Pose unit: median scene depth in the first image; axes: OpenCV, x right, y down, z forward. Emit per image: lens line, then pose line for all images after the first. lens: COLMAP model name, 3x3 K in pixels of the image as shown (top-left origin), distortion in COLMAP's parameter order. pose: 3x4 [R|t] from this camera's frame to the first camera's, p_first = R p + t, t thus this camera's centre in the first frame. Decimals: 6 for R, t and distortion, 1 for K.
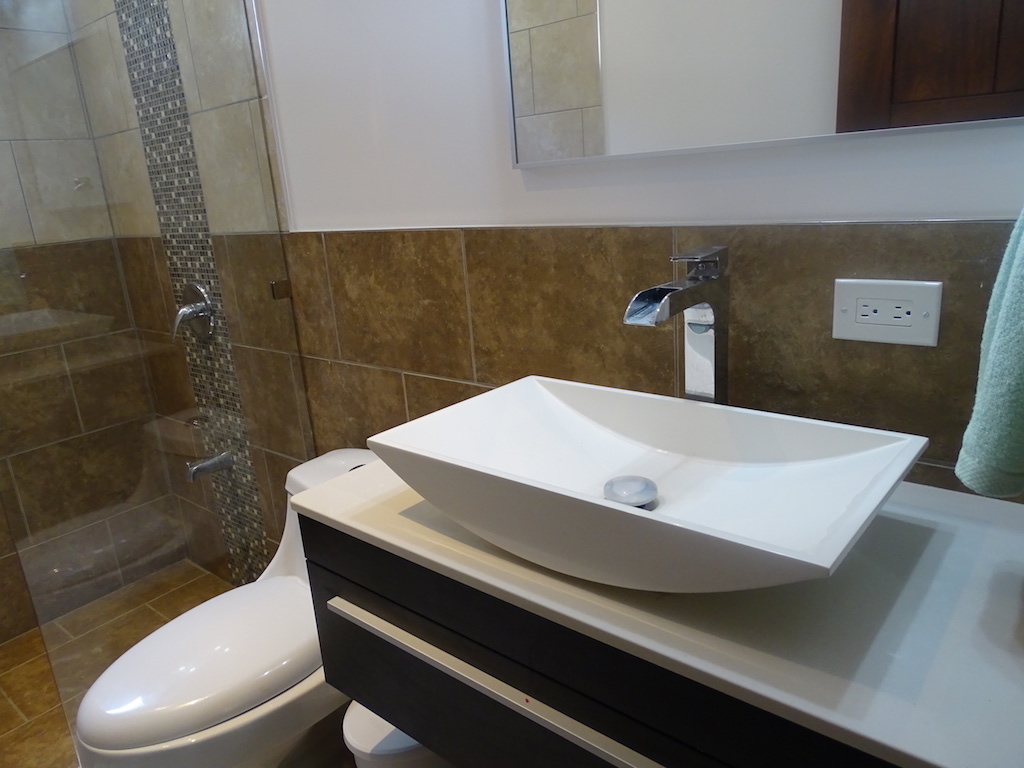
lens RADIAL K [[730.2, 0, 509.5], [0, 730.2, 380.0], [0, 0, 1]] dist [-0.005046, 0.001803]
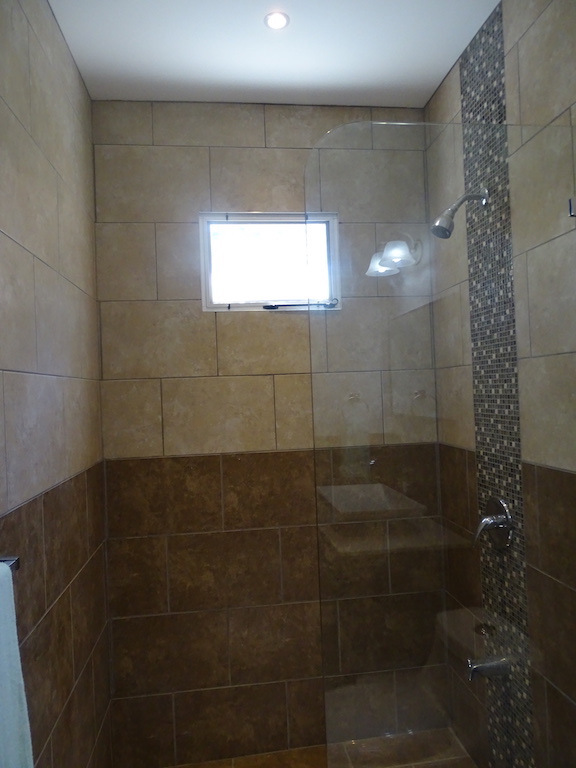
lens RADIAL K [[539.2, 0, 288.6], [0, 539.2, 382.3], [0, 0, 1]] dist [0.011575, -0.003304]
pose [[0.736798, 0.042303, -0.674788, -0.124738], [-0.202517, 0.966026, -0.160566, -0.114253], [0.645070, 0.254961, 0.720333, 0.154436]]
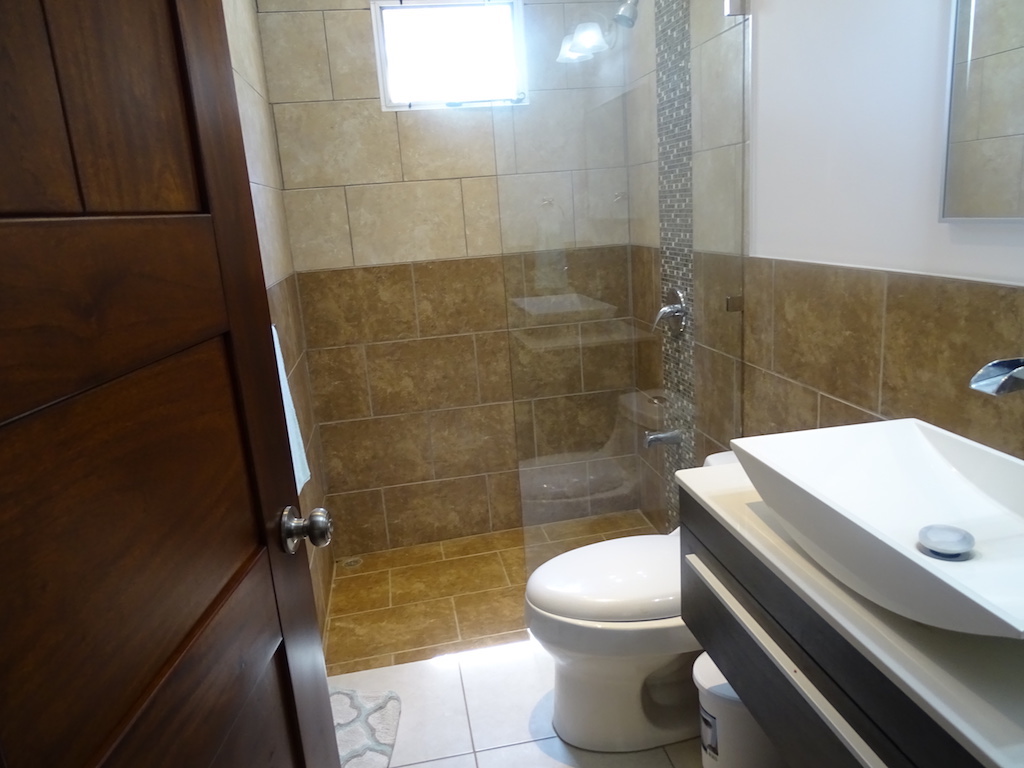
lens RADIAL K [[730.2, 0, 507.4], [0, 730.2, 382.5], [0, 0, 1]] dist [-0.005046, 0.001803]
pose [[0.766201, 0.174430, -0.618474, 0.143819], [-0.163116, 0.983724, 0.075365, -0.026070], [0.621553, 0.043139, 0.782183, -0.131353]]
